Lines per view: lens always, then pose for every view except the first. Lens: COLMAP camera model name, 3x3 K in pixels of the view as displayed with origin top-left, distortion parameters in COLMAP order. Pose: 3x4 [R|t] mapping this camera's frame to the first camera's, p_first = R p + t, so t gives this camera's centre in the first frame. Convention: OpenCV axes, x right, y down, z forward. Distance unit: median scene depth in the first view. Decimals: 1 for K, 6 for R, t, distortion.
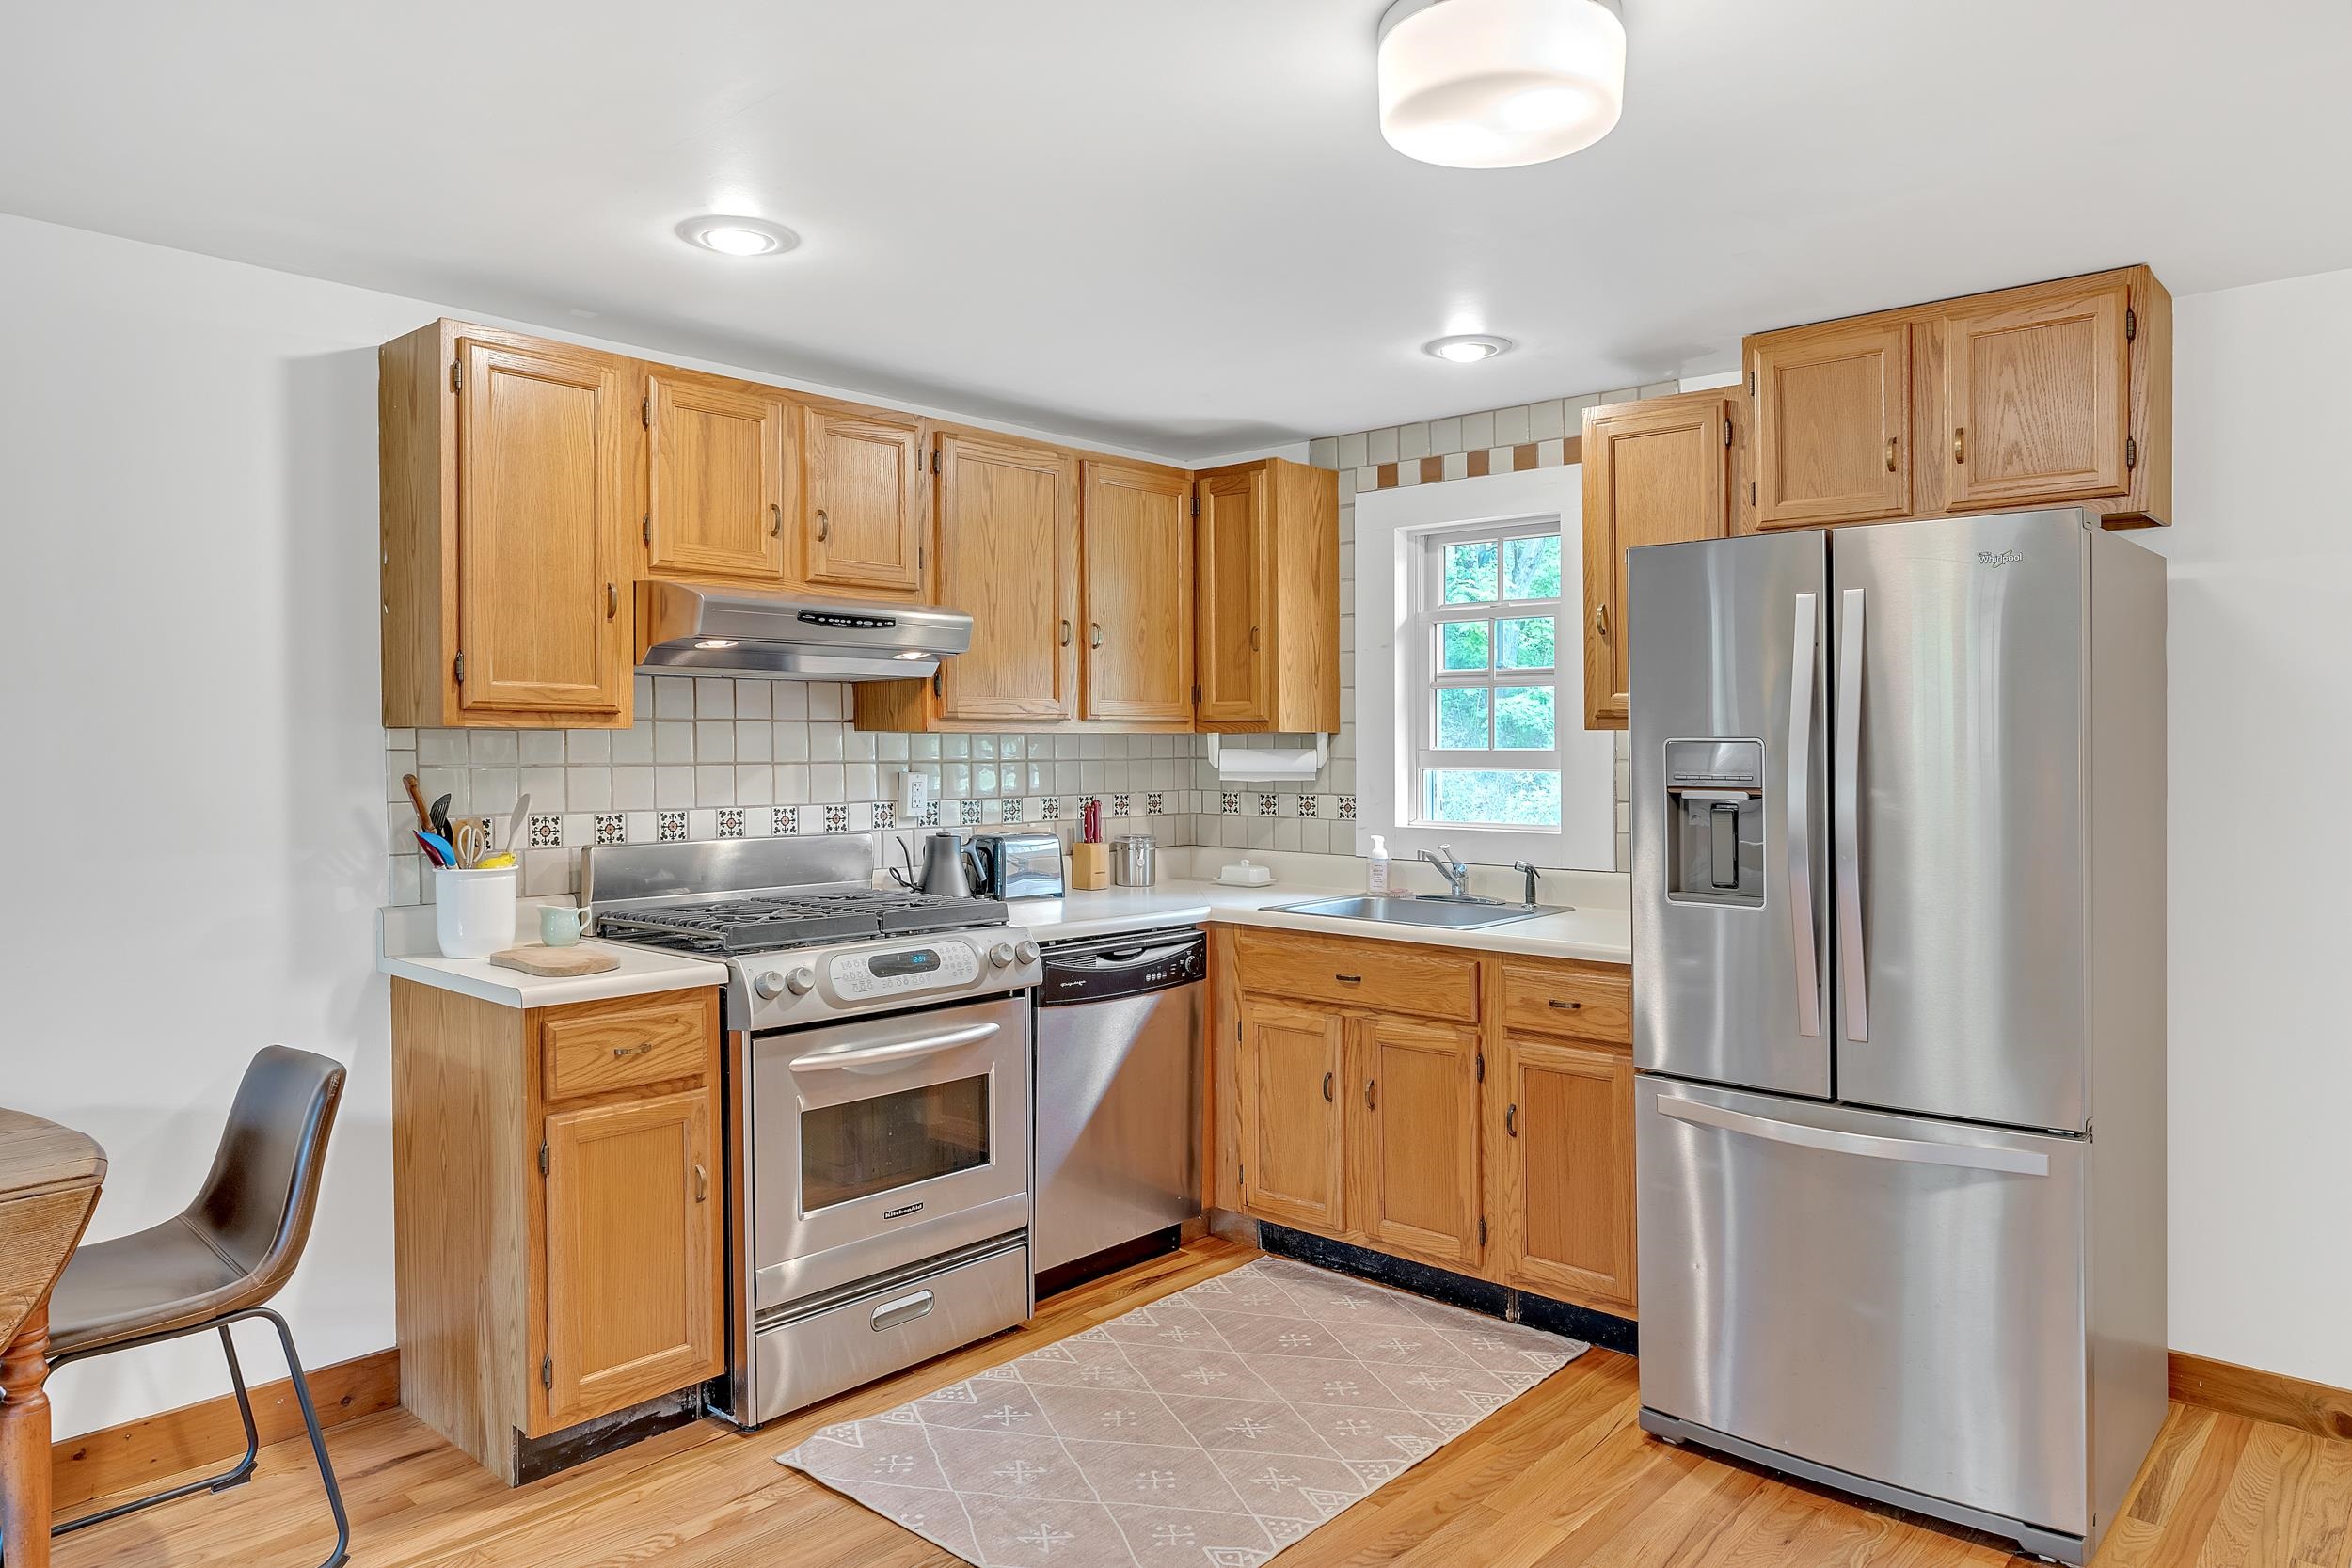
lens RADIAL K [[1489.4, 0, 1170.2], [0, 1489.4, 771.9], [0, 0, 1]] dist [-0.005476, 0.003879]
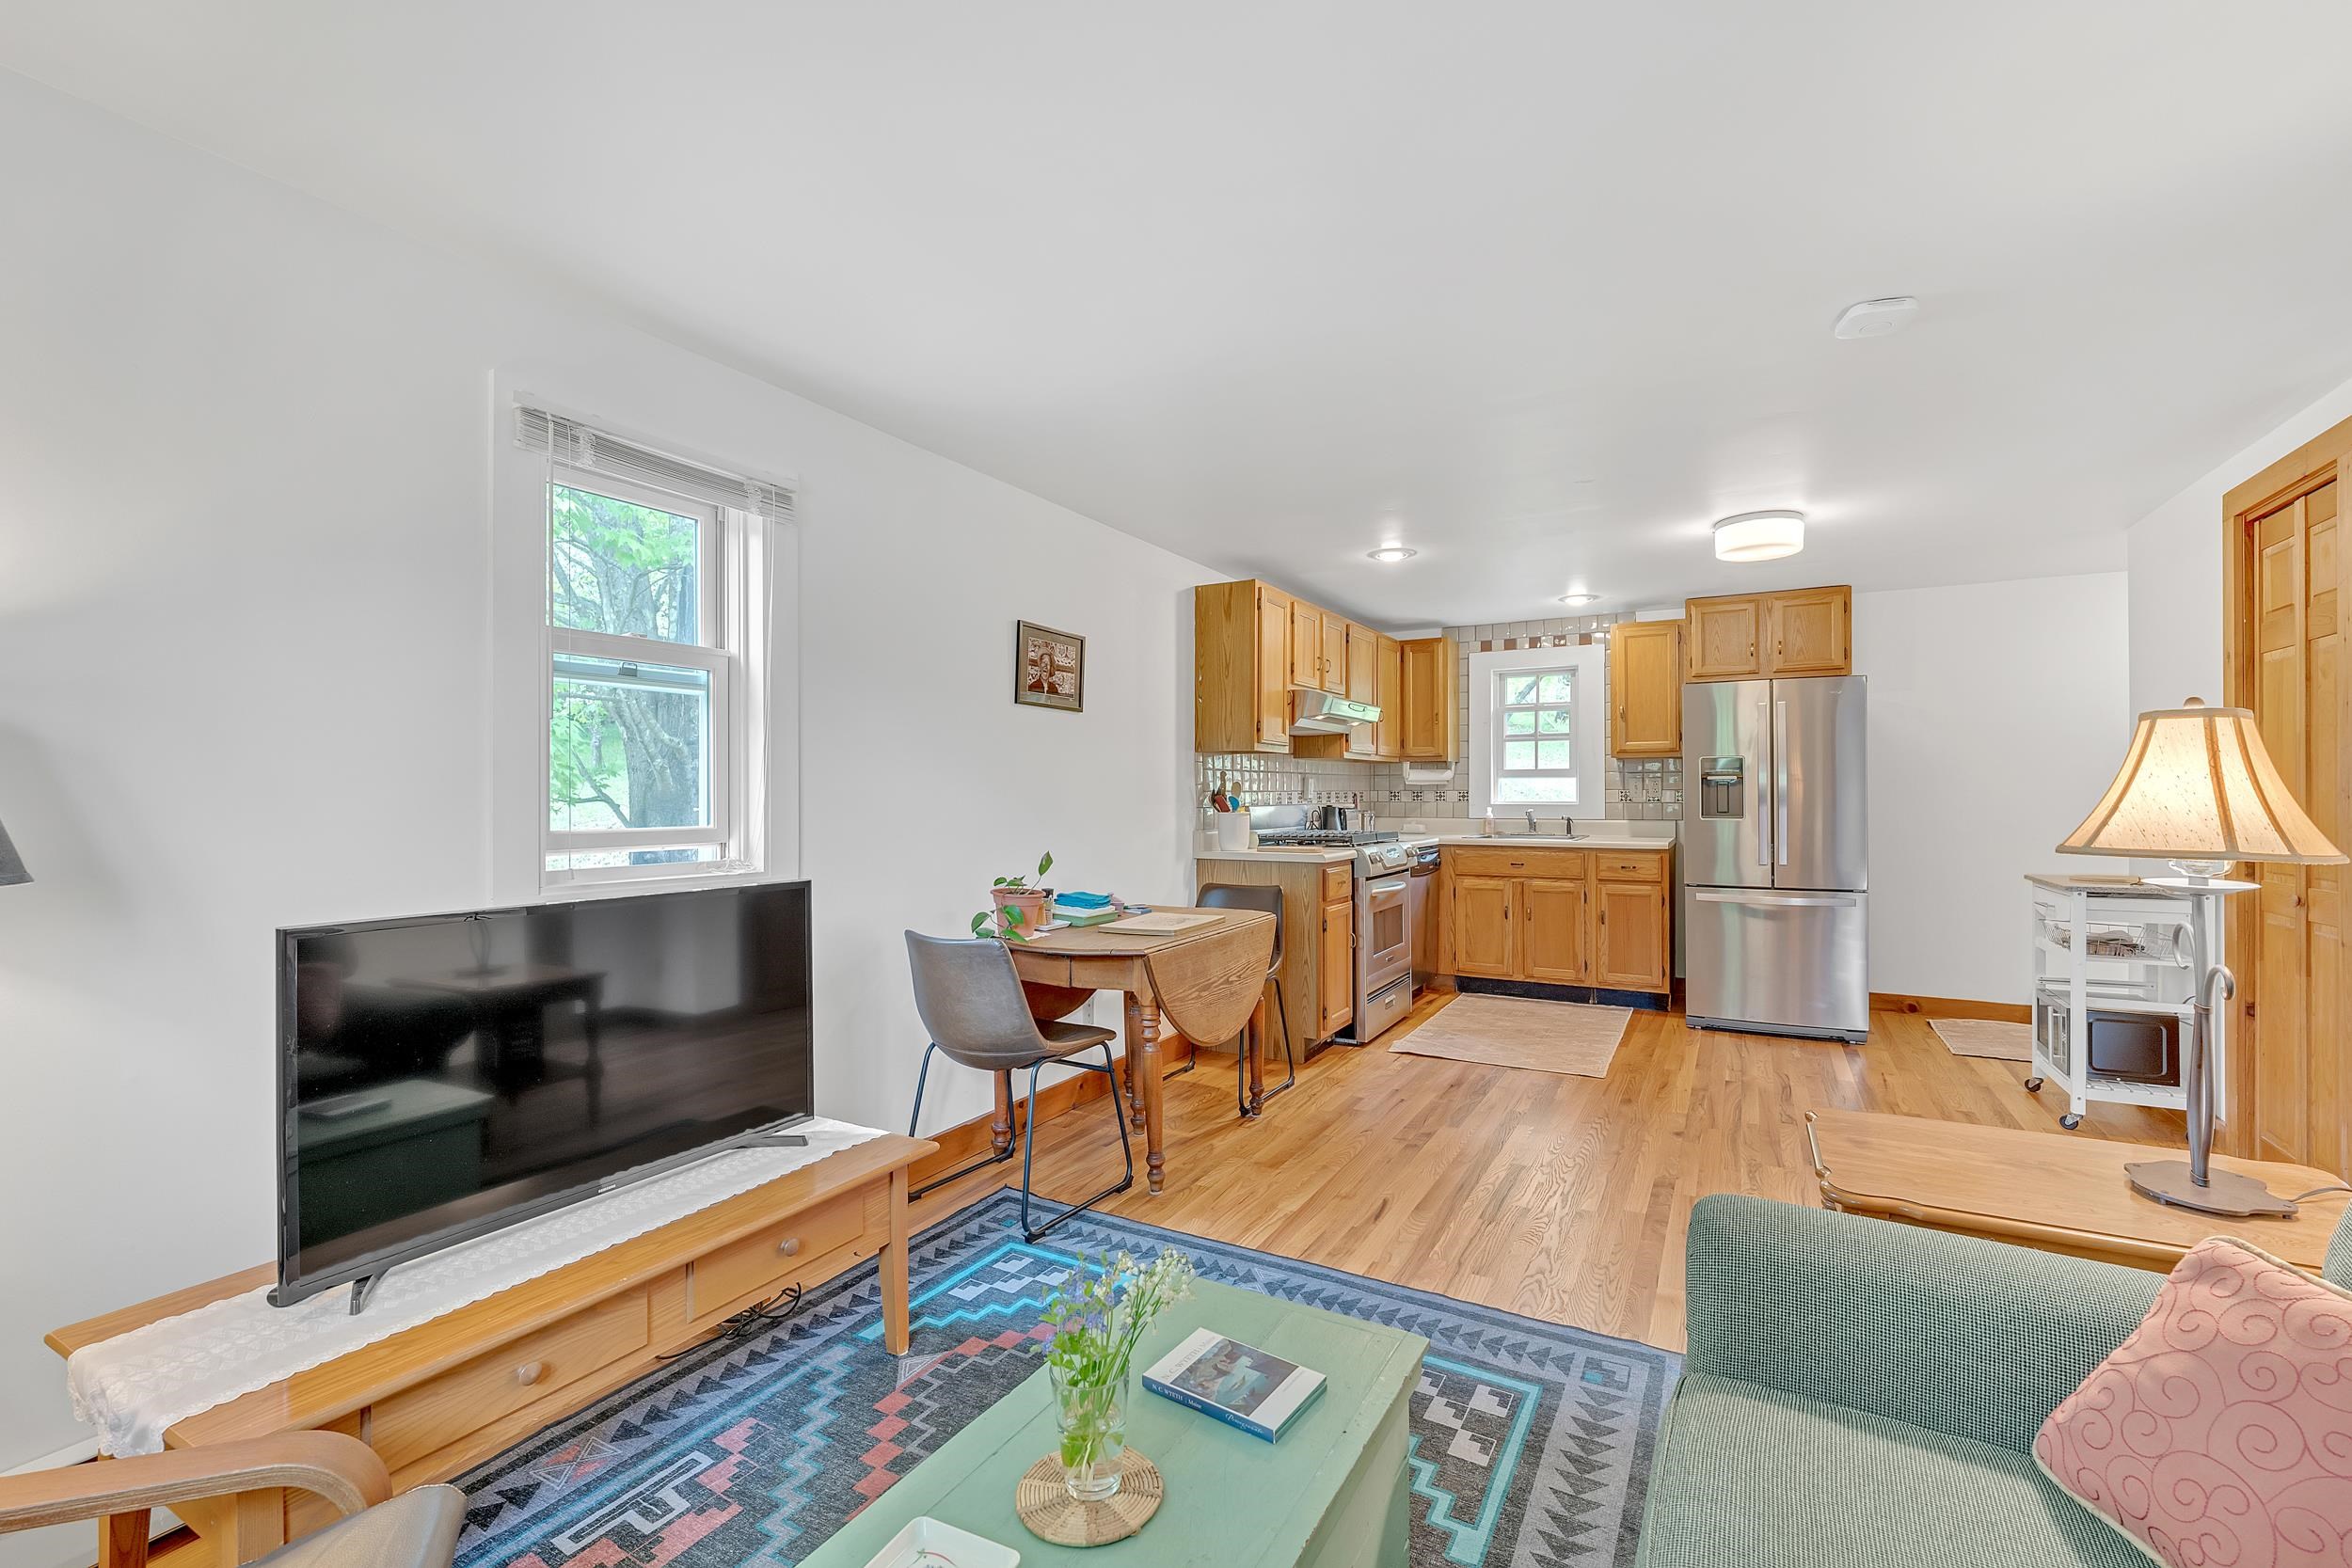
lens RADIAL K [[976.5, 0, 1180.8], [0, 976.5, 799.2], [0, 0, 1]] dist [0.004028, -0.000634]
pose [[0.977132, -0.005685, 0.212558, -0.777018], [0.007981, 0.999919, -0.009946, 0.051750], [-0.212484, 0.011415, 0.977098, -0.411882]]
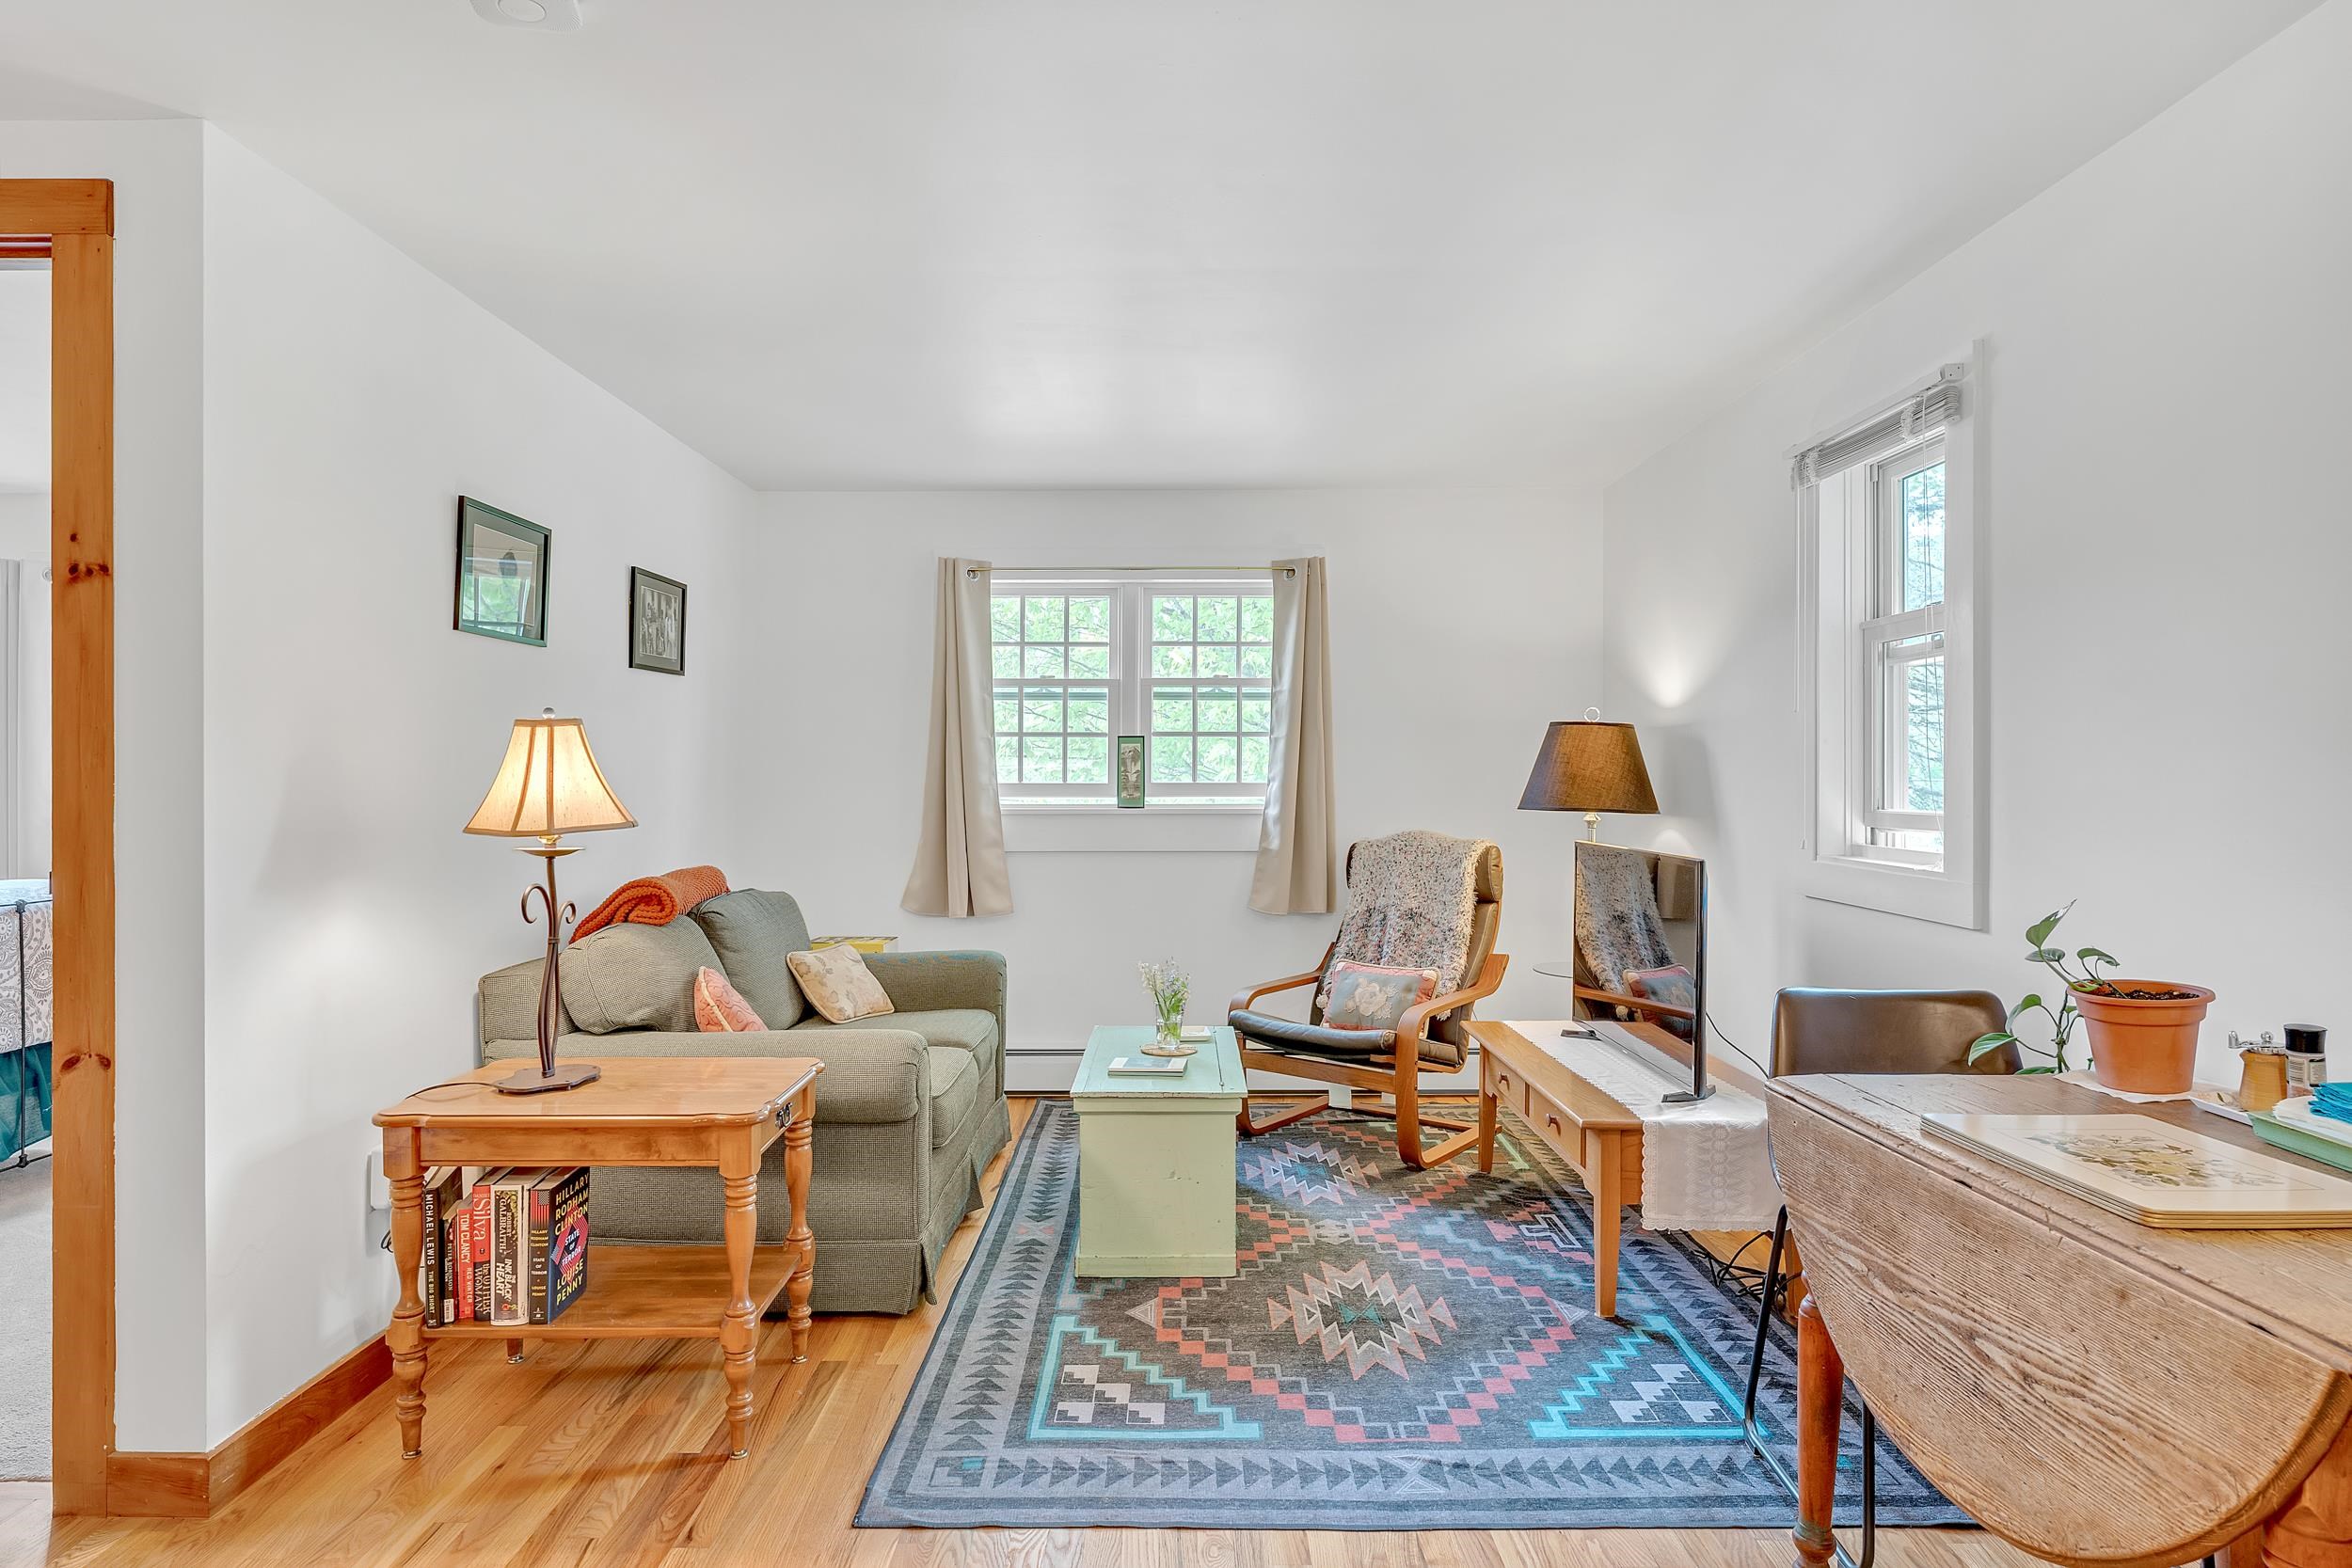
lens RADIAL K [[1331.5, 0, 1162.9], [0, 1331.5, 787.9], [0, 0, 1]] dist [-0.003551, 0.000739]
pose [[-0.746431, 0.005887, -0.665437, -0.043746], [-0.008767, 0.999787, 0.018679, 0.035215], [0.665405, 0.019777, -0.746220, 0.664384]]
